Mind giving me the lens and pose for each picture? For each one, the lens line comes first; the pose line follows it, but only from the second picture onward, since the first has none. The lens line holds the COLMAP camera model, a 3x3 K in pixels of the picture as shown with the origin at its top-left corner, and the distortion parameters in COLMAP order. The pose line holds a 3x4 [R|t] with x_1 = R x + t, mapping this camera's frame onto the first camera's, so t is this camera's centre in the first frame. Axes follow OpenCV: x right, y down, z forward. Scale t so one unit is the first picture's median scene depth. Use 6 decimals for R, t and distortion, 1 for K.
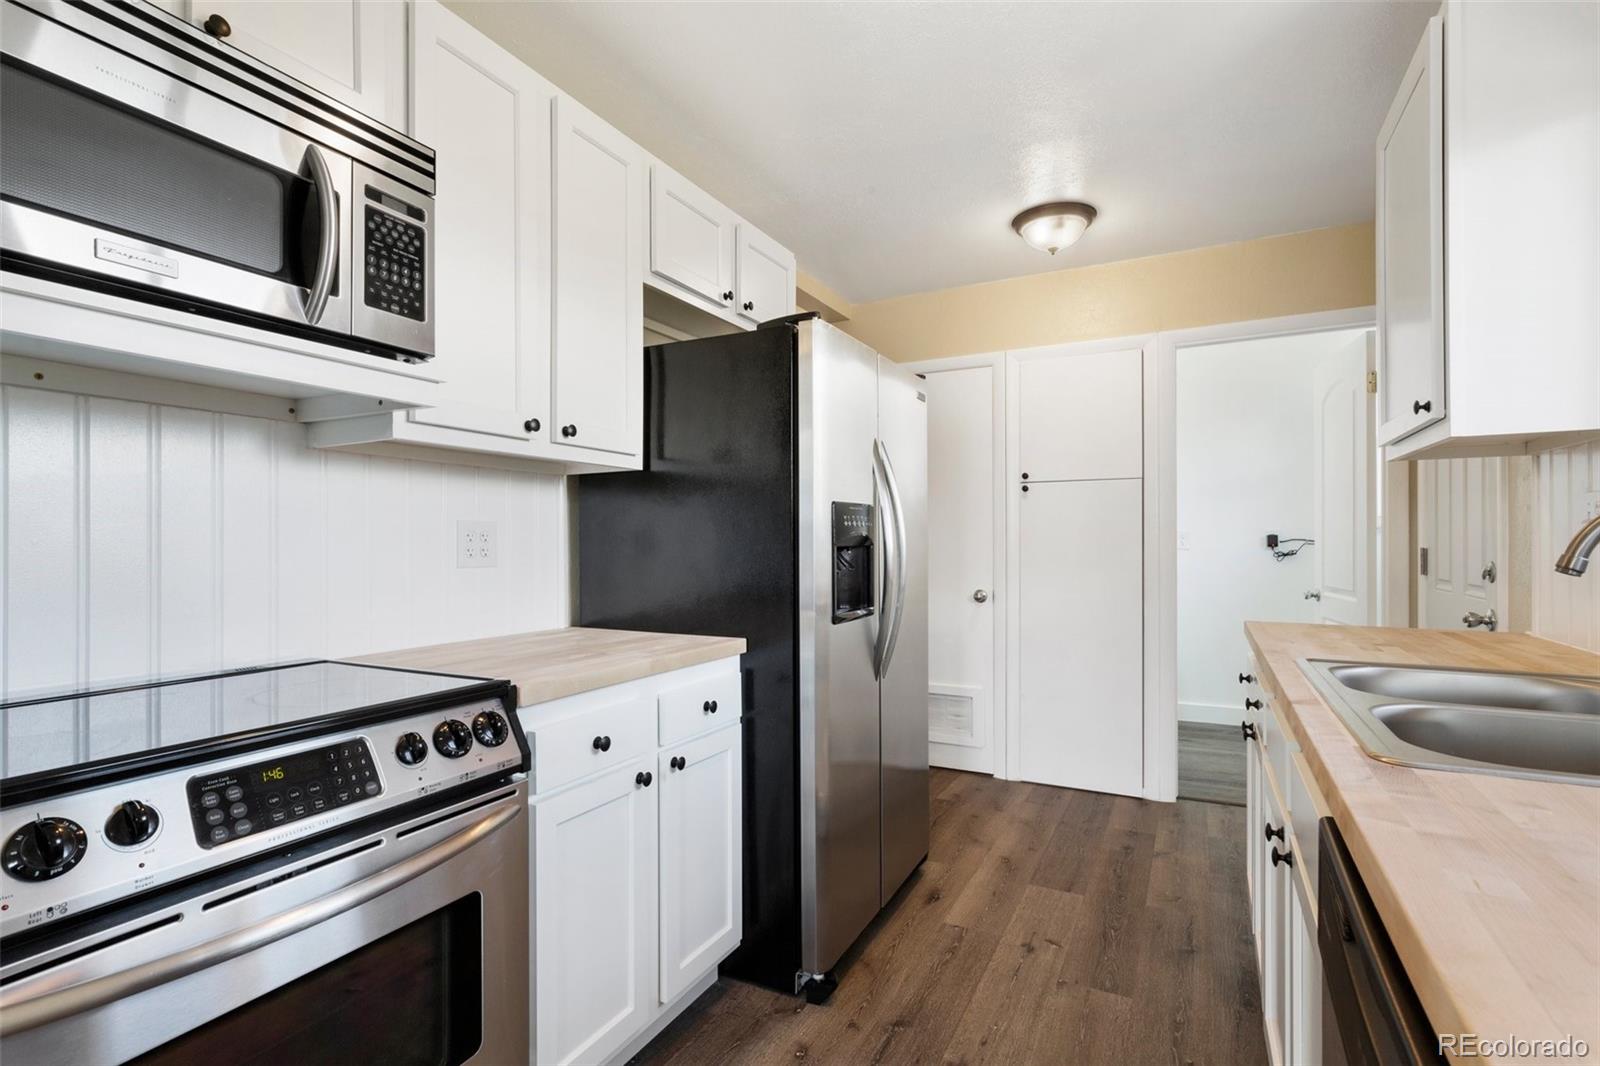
lens RADIAL K [[759.3, 0, 794.4], [0, 759.3, 539.2], [0, 0, 1]] dist [-0.001204, 0.000673]
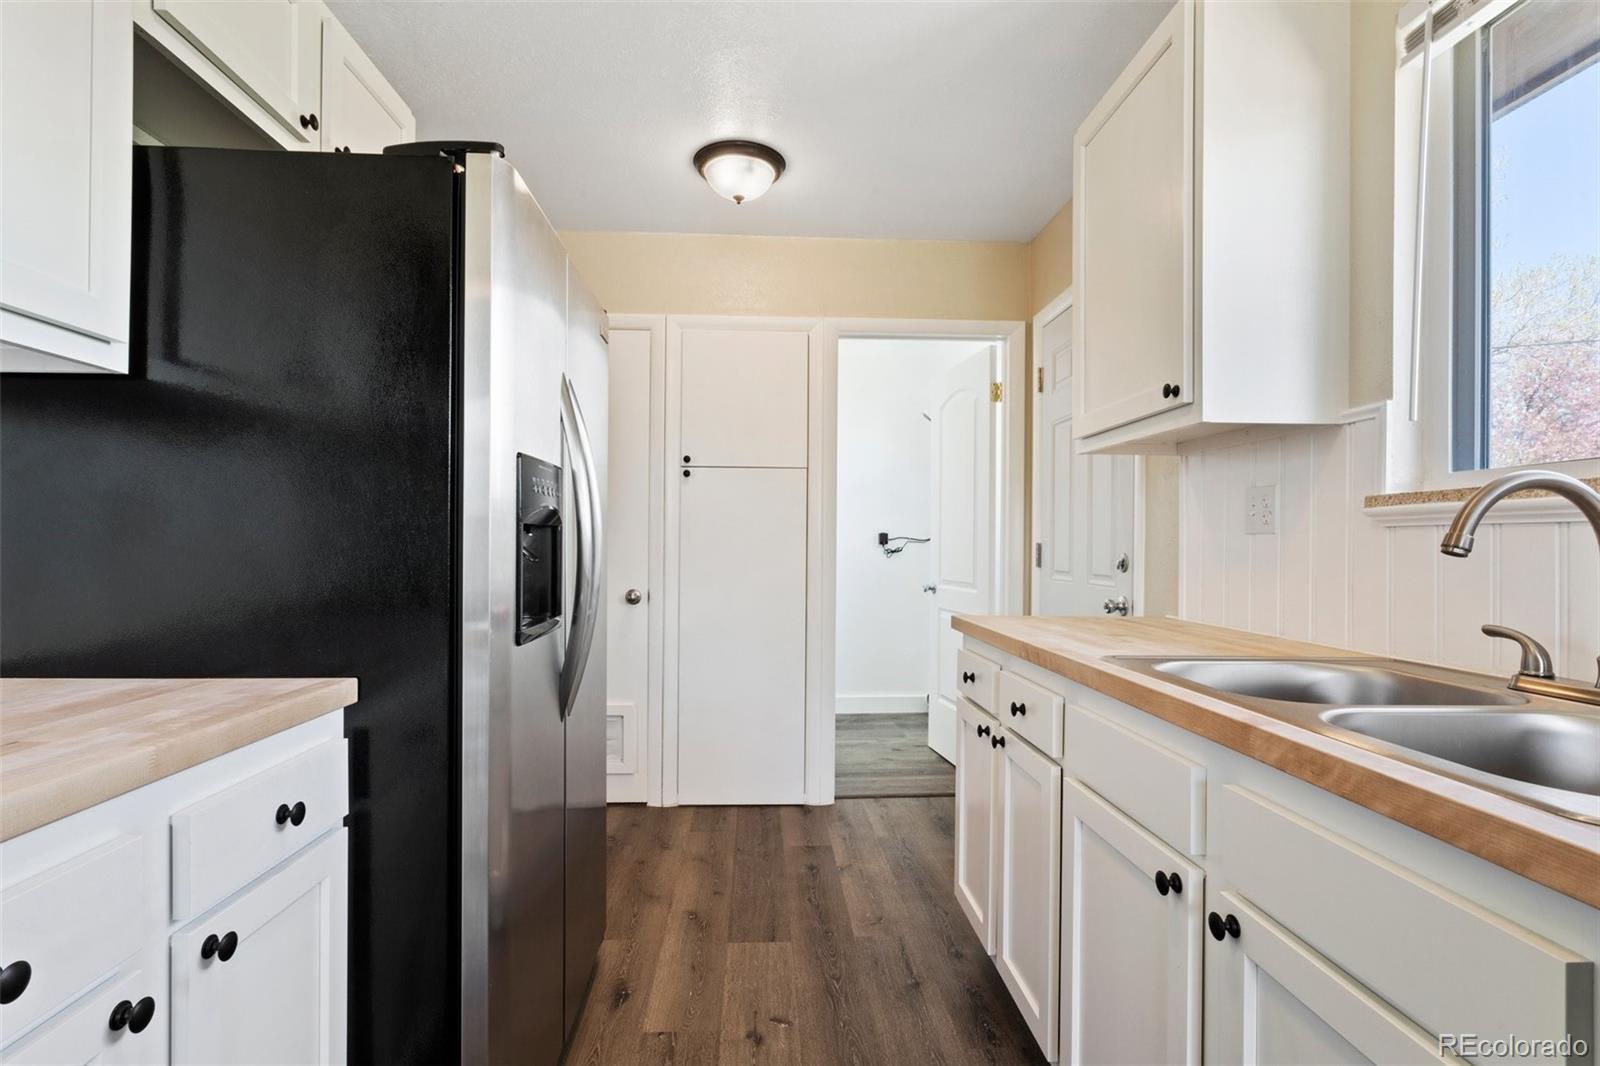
lens RADIAL K [[759.3, 0, 794.4], [0, 759.3, 539.2], [0, 0, 1]] dist [-0.001204, 0.000673]
pose [[0.858356, 0.012678, 0.512898, -0.058434], [-0.012123, 0.999917, -0.004429, 0.017305], [-0.512911, -0.002416, 0.858438, 0.252282]]
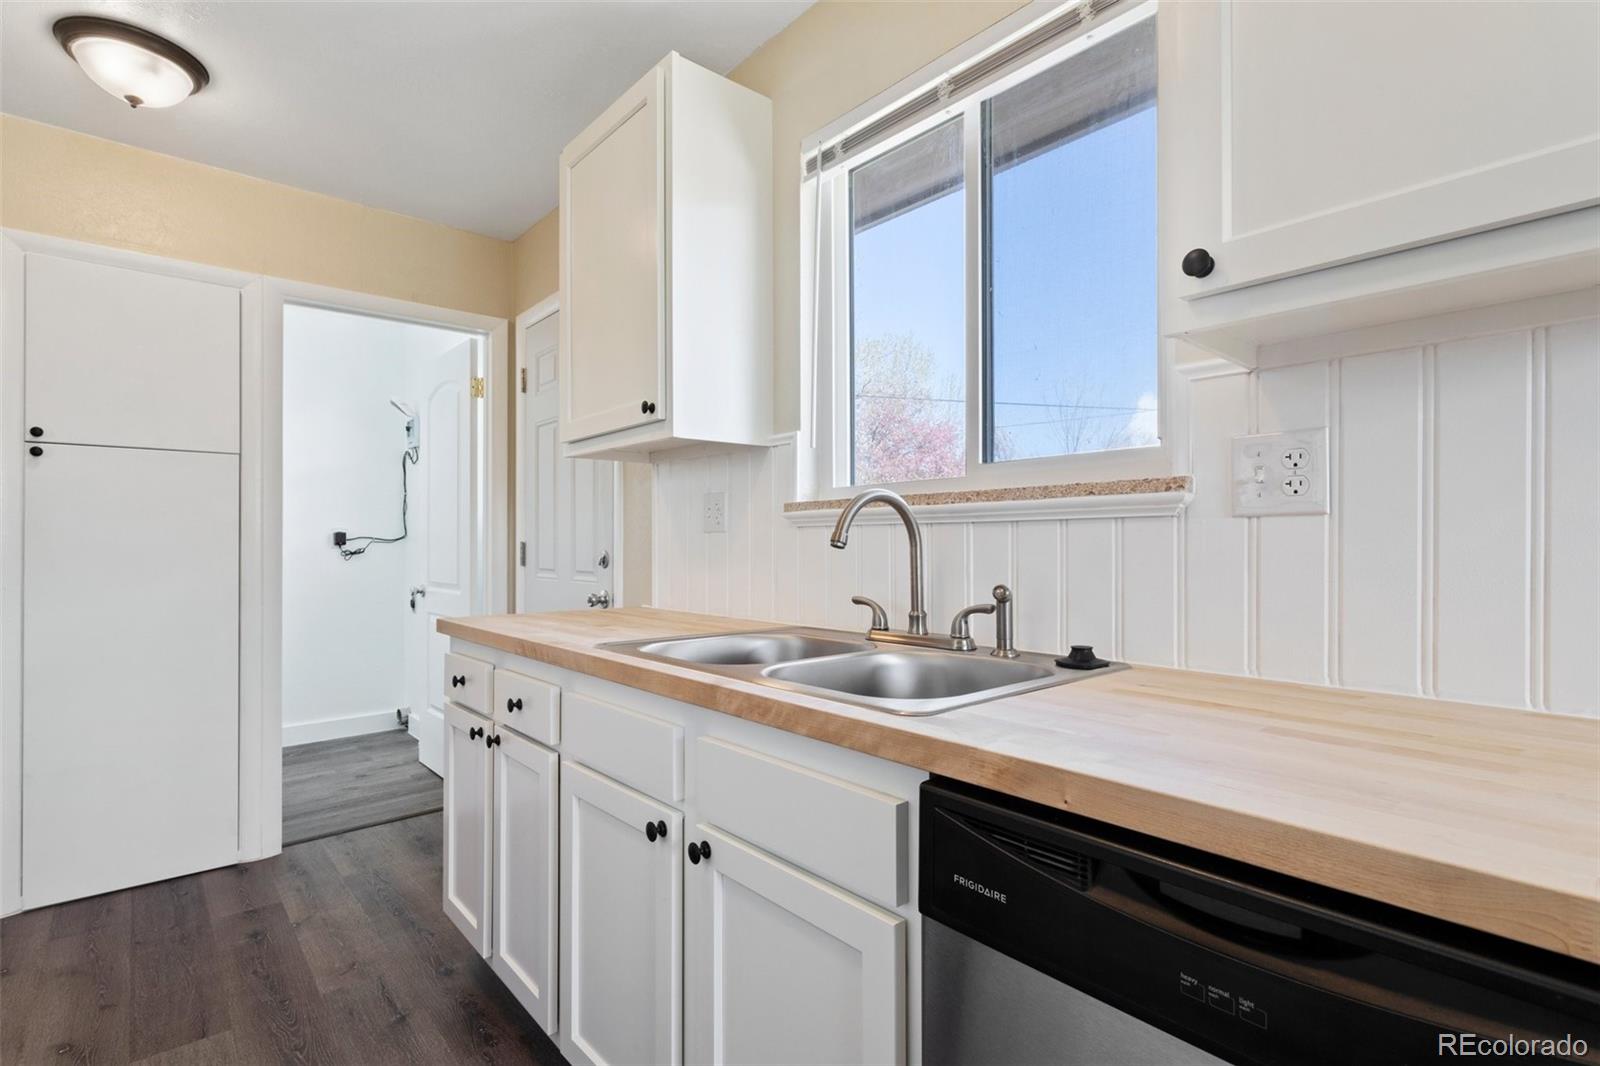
lens RADIAL K [[765.6, 0, 788.5], [0, 765.6, 535.7], [0, 0, 1]] dist [0.000568, 0.000366]
pose [[0.365592, 0.010509, 0.930716, -0.093748], [0.000282, 0.999935, -0.011401, 0.017549], [-0.930775, 0.004431, 0.365565, 0.244166]]
